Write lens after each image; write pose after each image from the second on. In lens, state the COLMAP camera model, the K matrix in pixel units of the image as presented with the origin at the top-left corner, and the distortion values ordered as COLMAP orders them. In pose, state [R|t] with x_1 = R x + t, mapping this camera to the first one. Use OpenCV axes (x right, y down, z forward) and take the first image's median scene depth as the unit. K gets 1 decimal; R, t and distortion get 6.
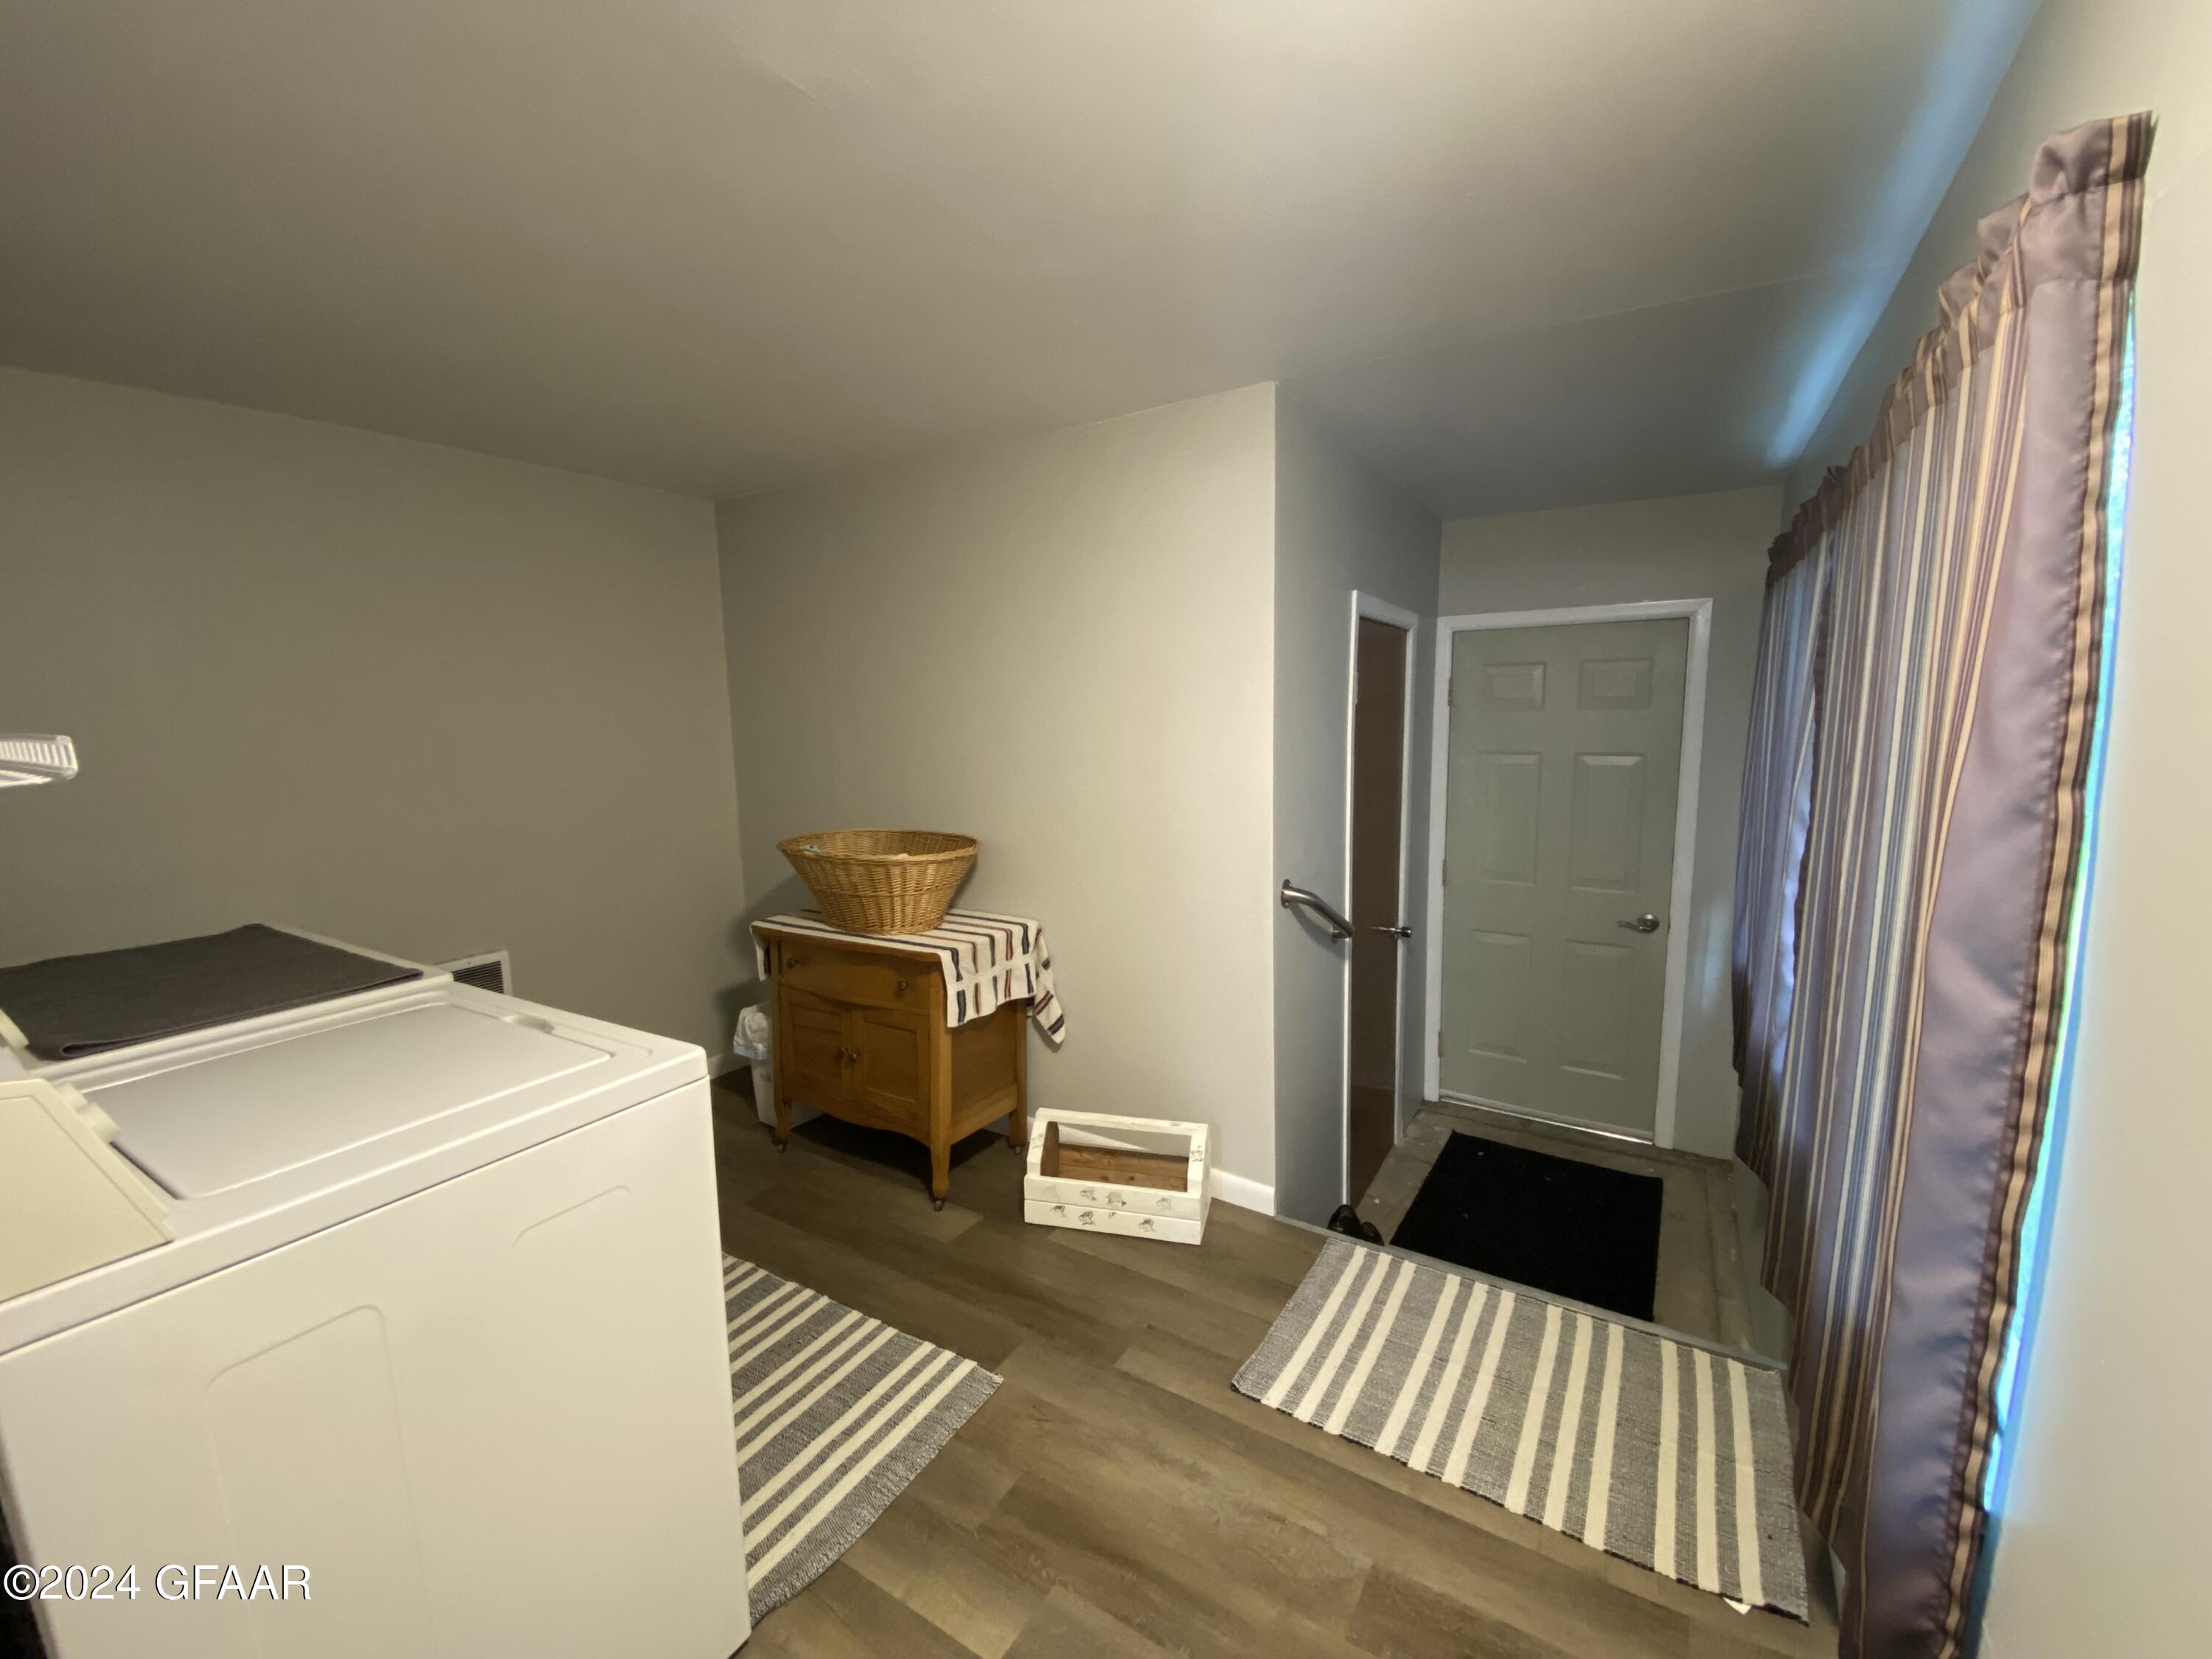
lens RADIAL K [[891.2, 0, 1106.0], [0, 891.2, 829.5], [0, 0, 1]] dist [0.000237, -0.000078]
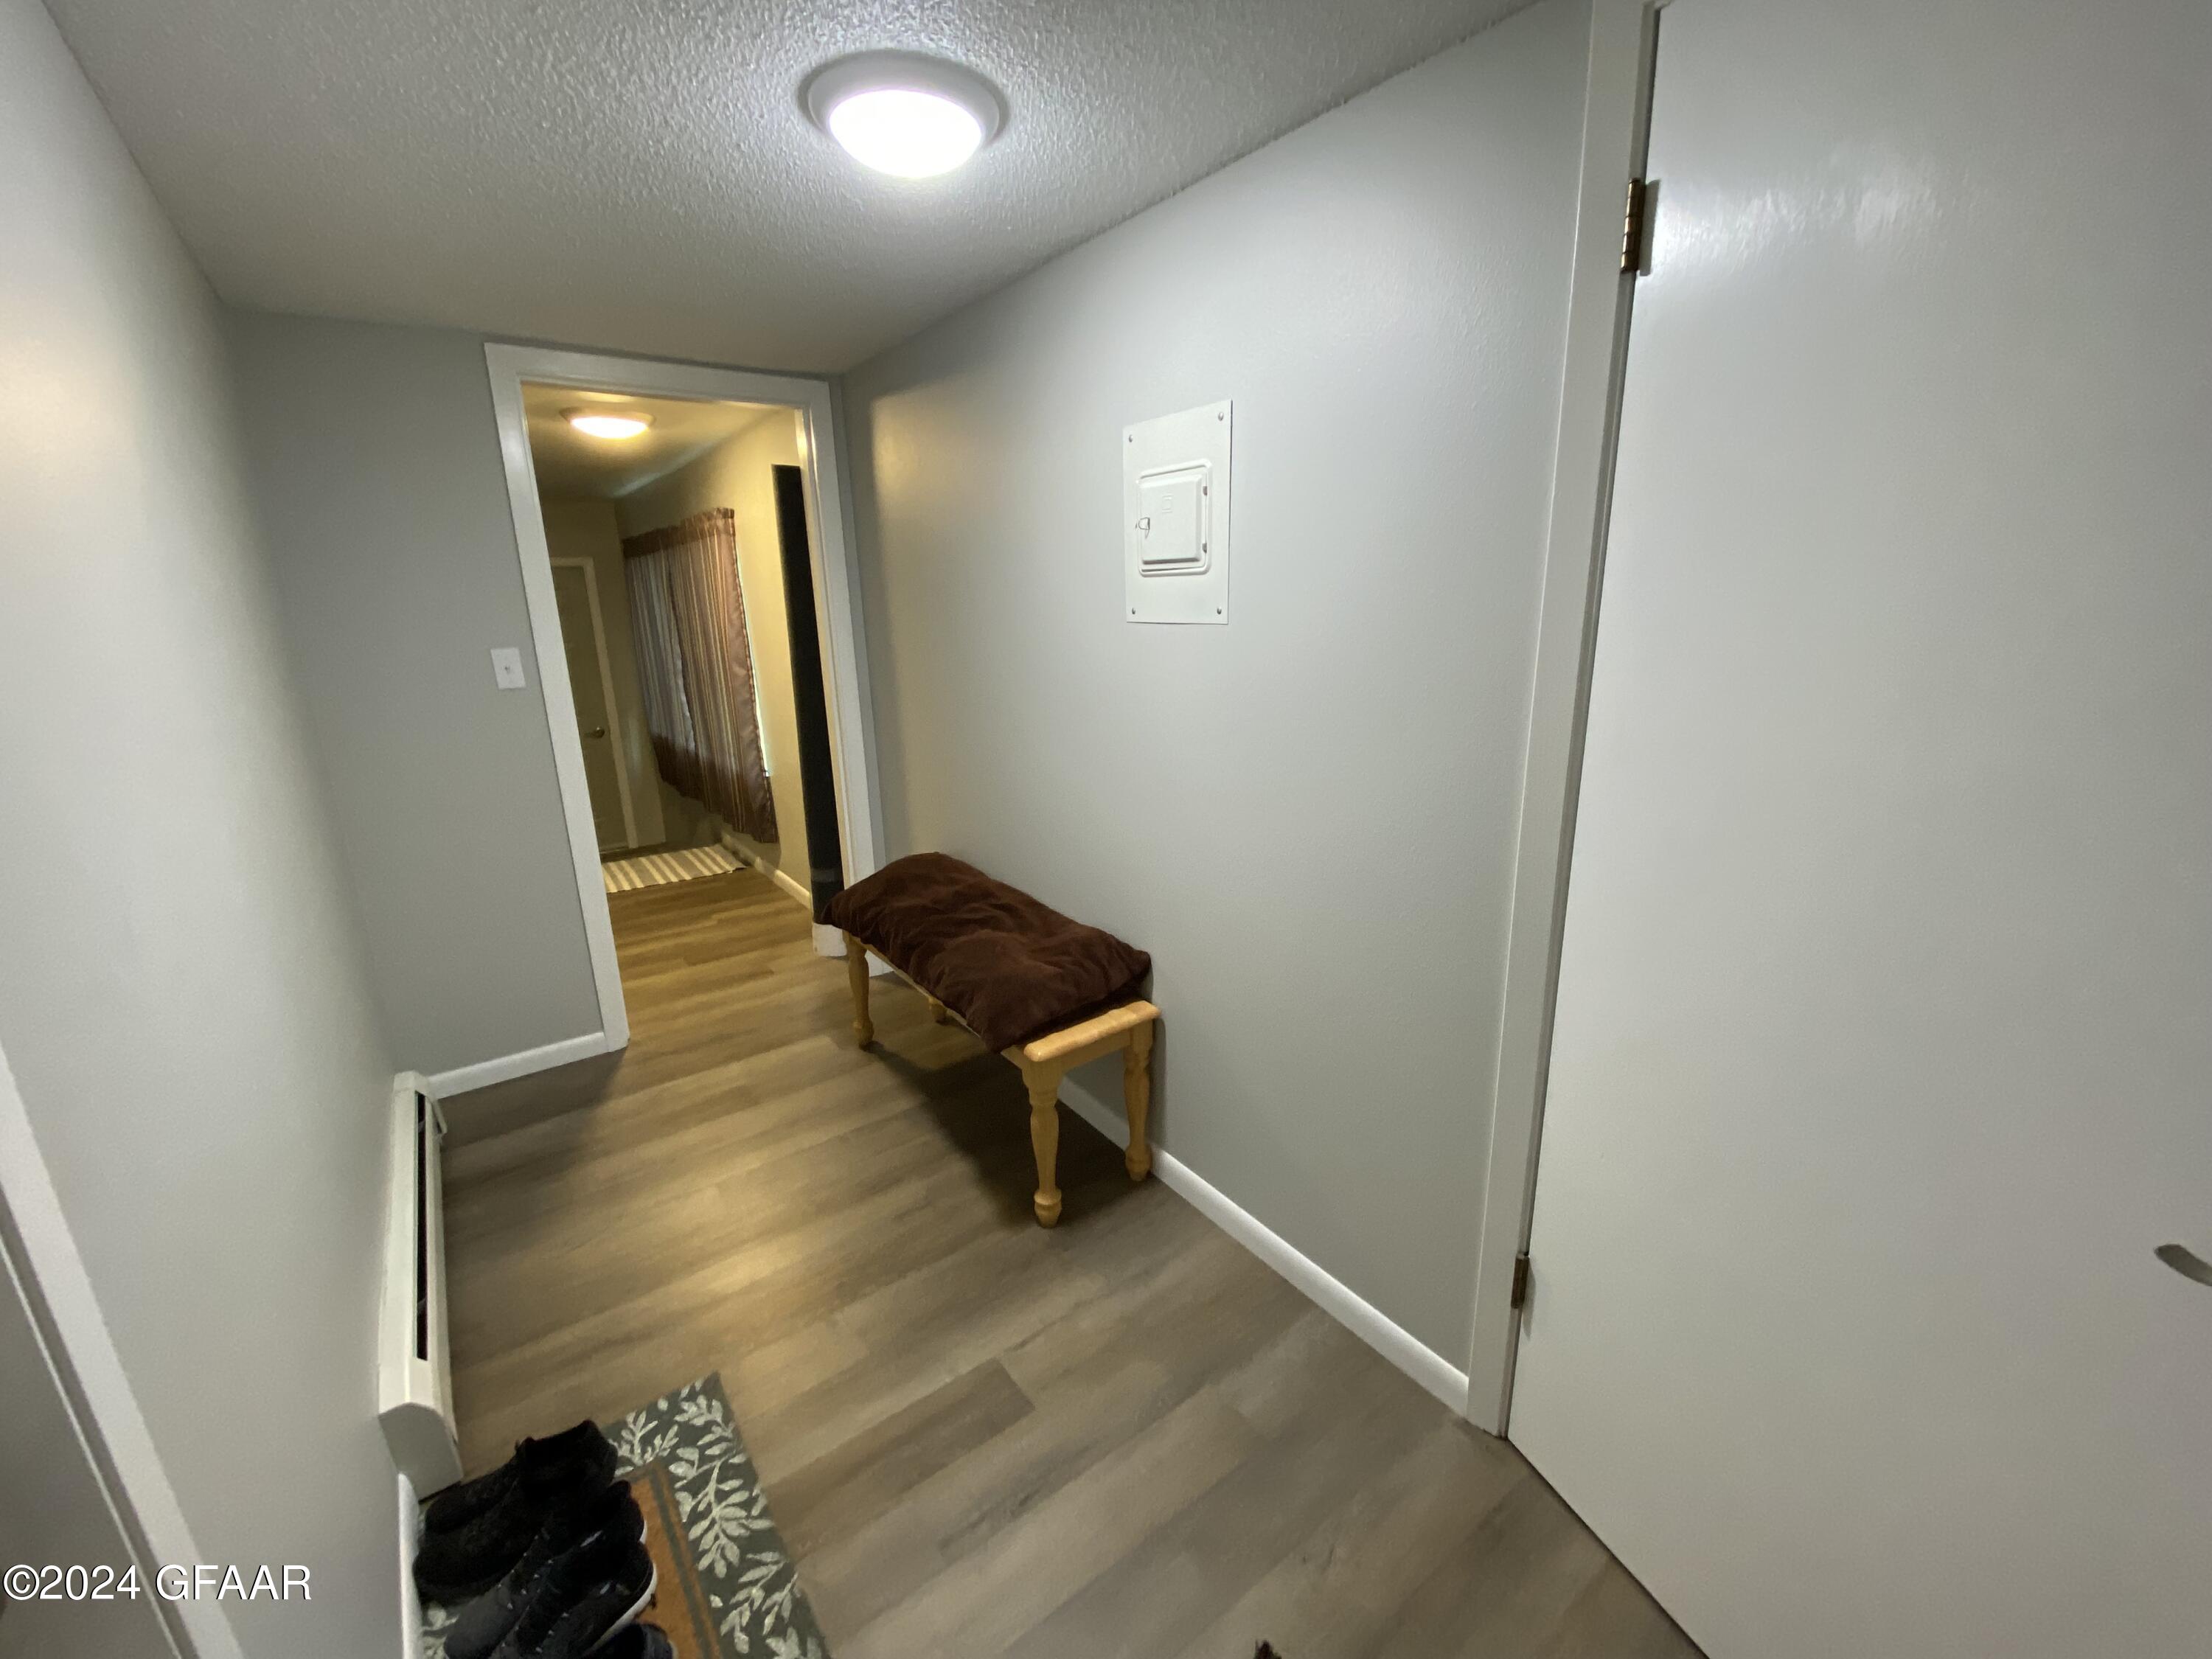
lens RADIAL K [[891.2, 0, 1106.0], [0, 891.2, 829.5], [0, 0, 1]] dist [0.000237, -0.000078]
pose [[0.360117, -0.221389, 0.906257, -1.515784], [0.131962, 0.973754, 0.185441, 0.195622], [-0.923527, 0.052811, 0.379881, -1.385649]]
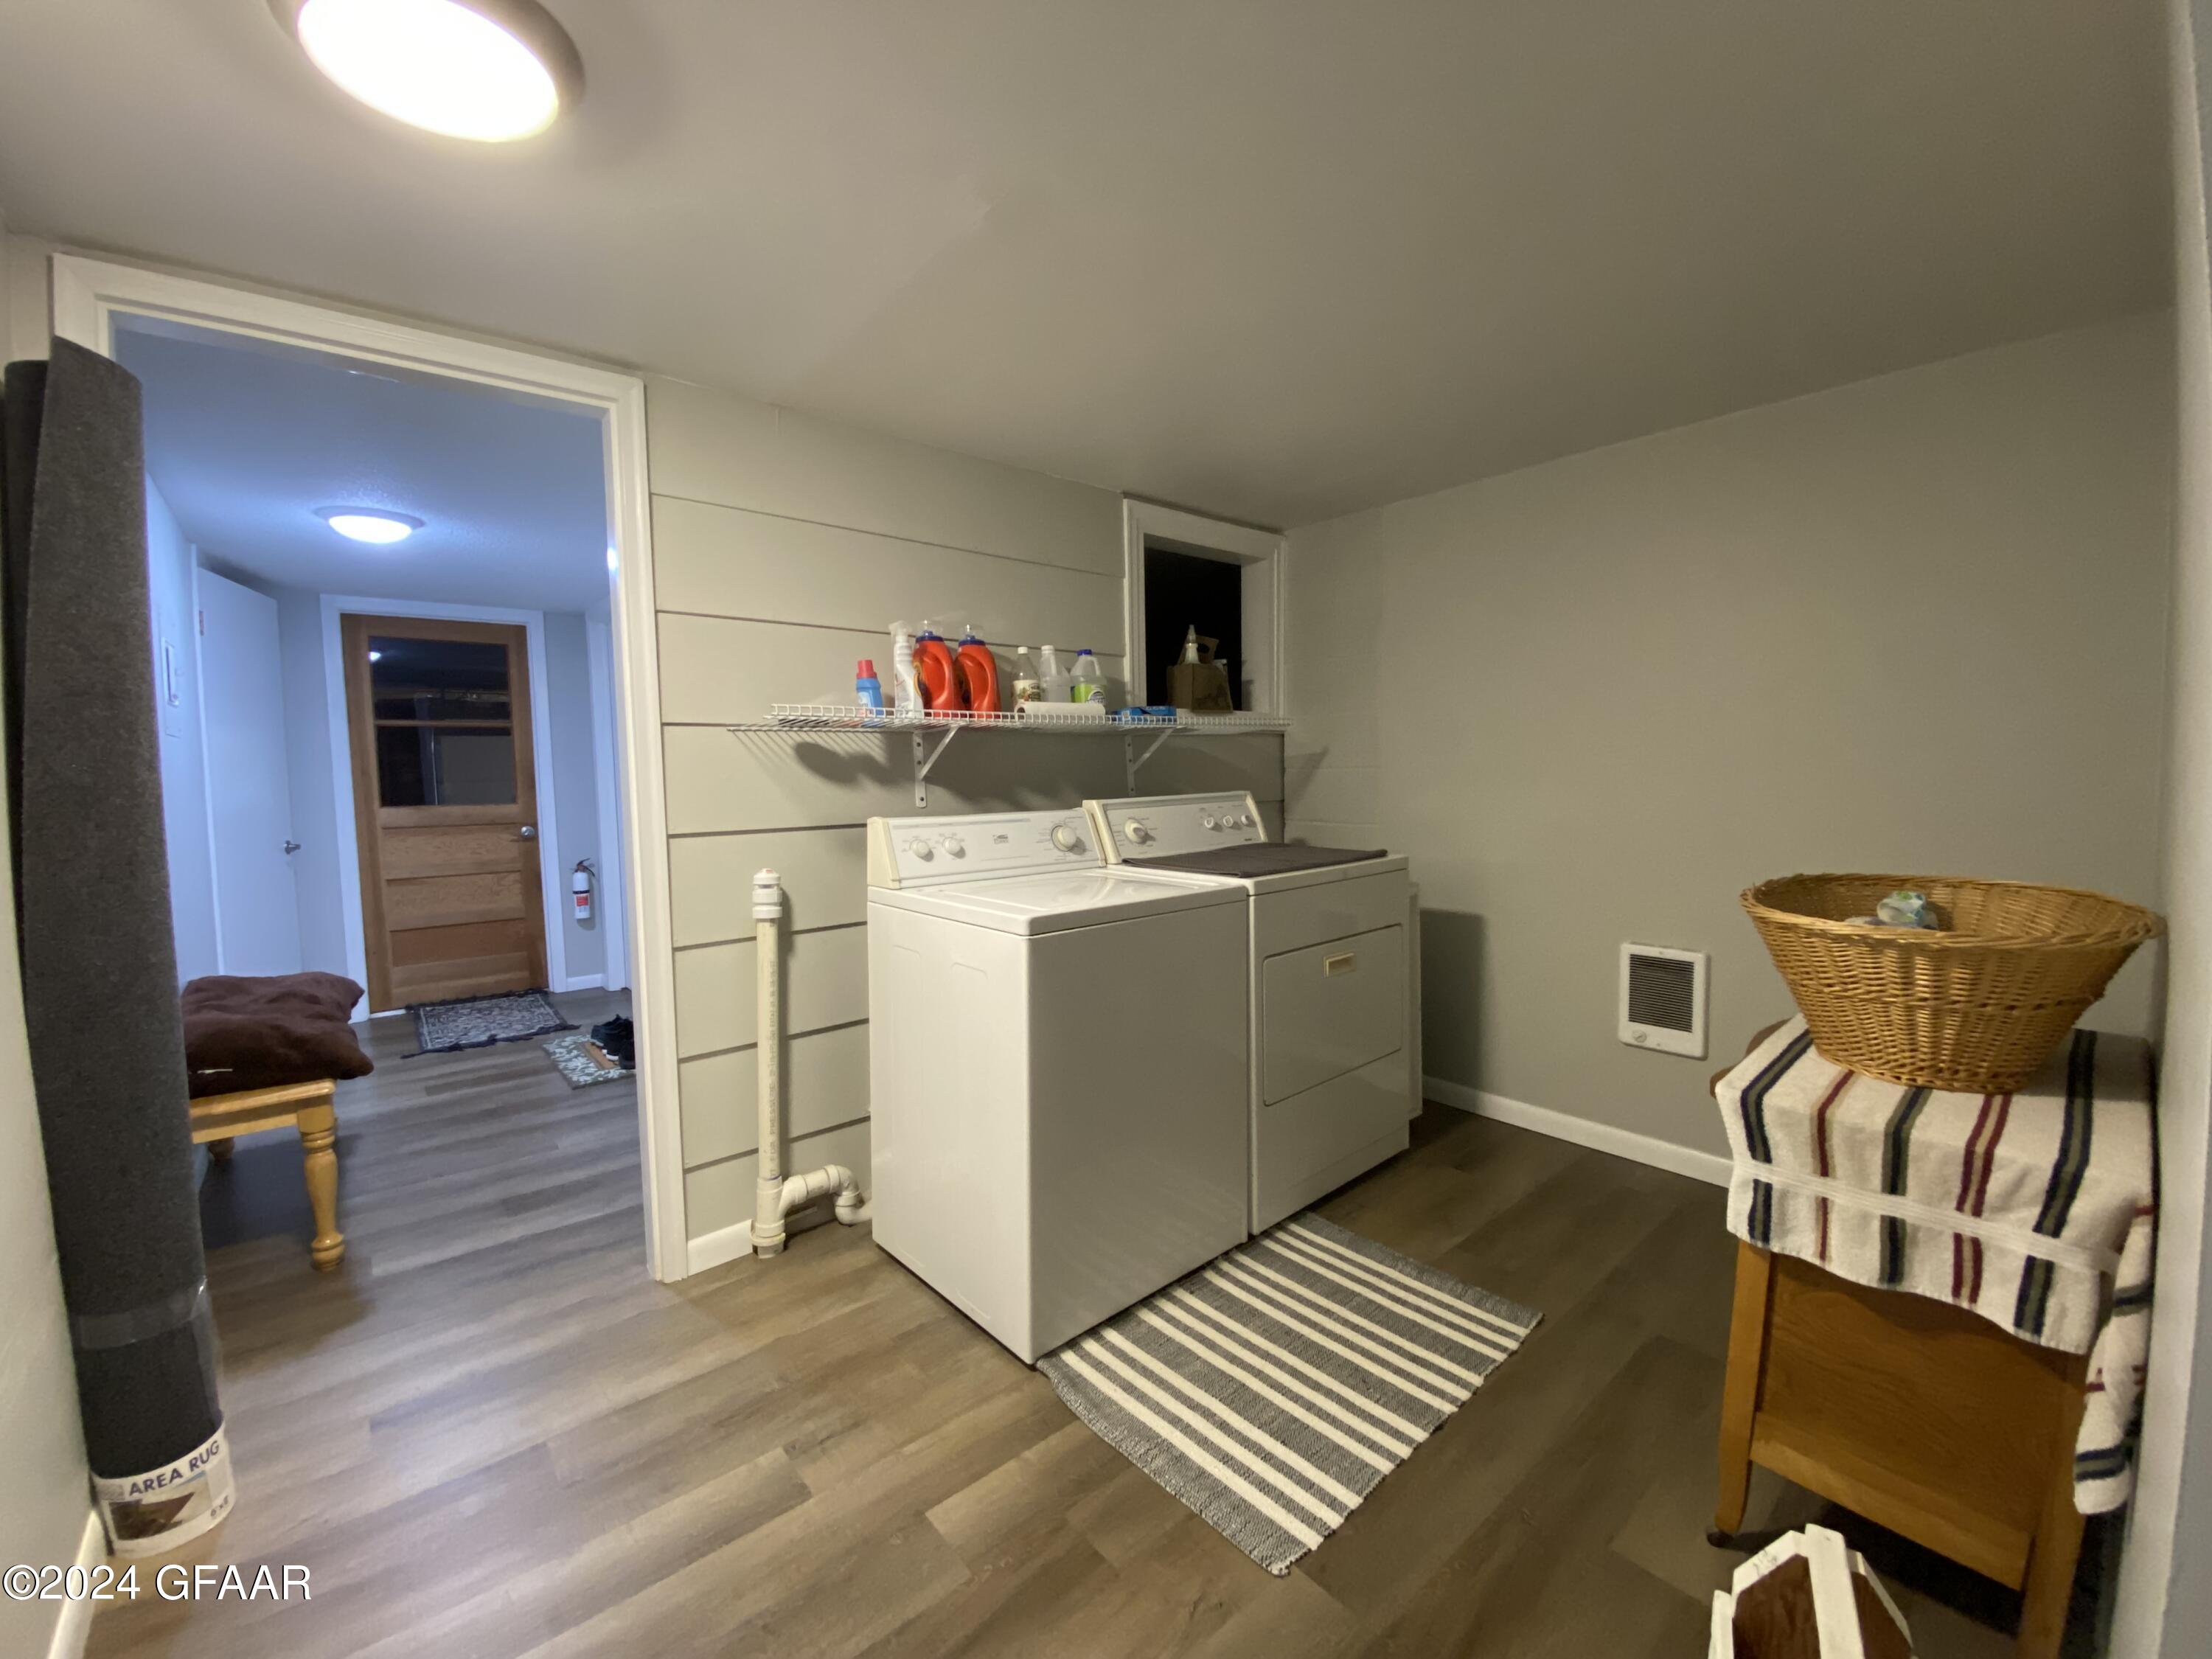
lens RADIAL K [[891.2, 0, 1106.0], [0, 891.2, 829.5], [0, 0, 1]] dist [0.000237, -0.000078]
pose [[-0.294506, 0.090593, -0.951346, 0.607216], [-0.102068, 0.986820, 0.125569, -0.070901], [0.950183, 0.134083, -0.281378, 1.057961]]
